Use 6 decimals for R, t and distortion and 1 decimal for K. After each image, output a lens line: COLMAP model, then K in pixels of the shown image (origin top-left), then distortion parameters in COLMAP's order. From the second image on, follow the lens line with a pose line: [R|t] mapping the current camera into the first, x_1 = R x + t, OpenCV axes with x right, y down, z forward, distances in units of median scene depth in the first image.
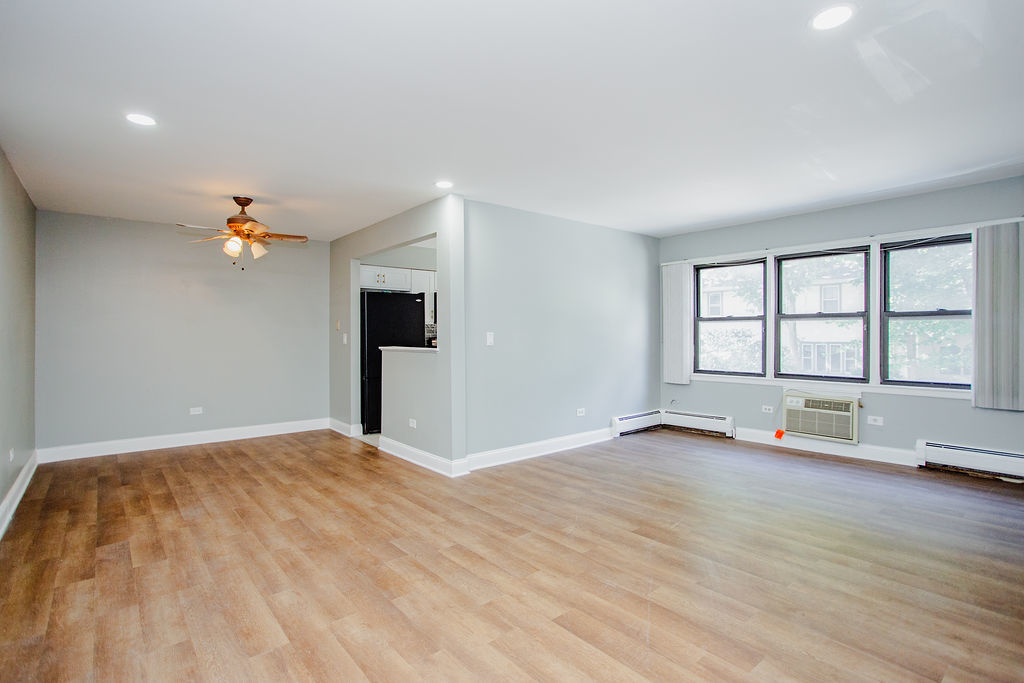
lens RADIAL K [[494.7, 0, 510.9], [0, 494.7, 336.0], [0, 0, 1]] dist [-0.042704, 0.021522]
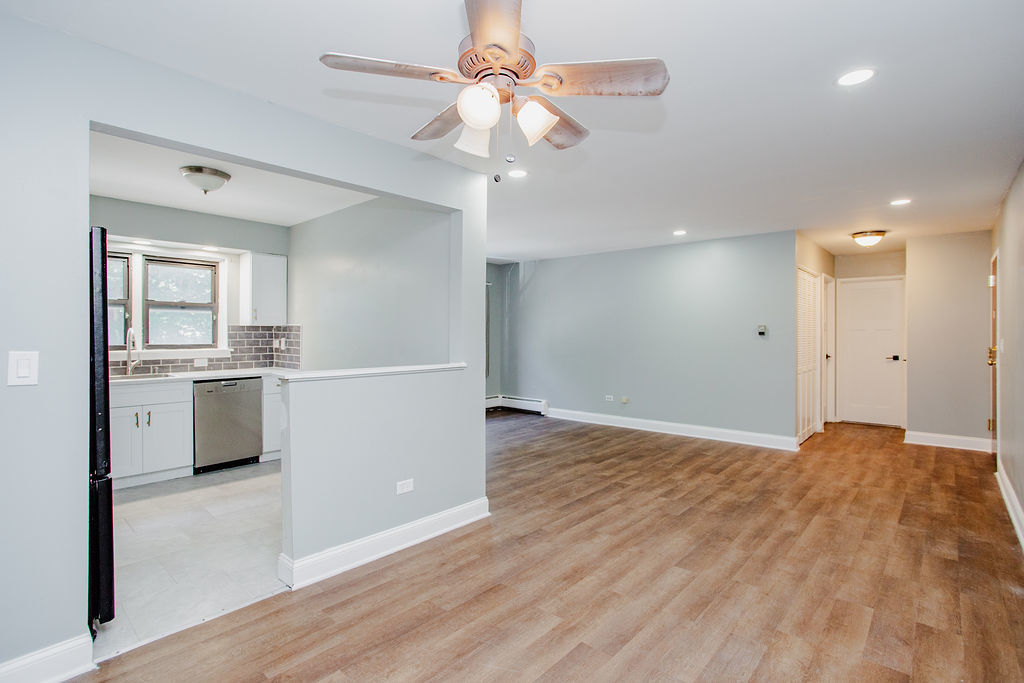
lens RADIAL K [[494.7, 0, 510.9], [0, 494.7, 336.0], [0, 0, 1]] dist [-0.042704, 0.021522]
pose [[-0.137161, 0.000540, 0.990549, -0.908499], [0.002168, 0.999998, -0.000245, -0.014764], [-0.990546, 0.002114, -0.137162, 1.030924]]
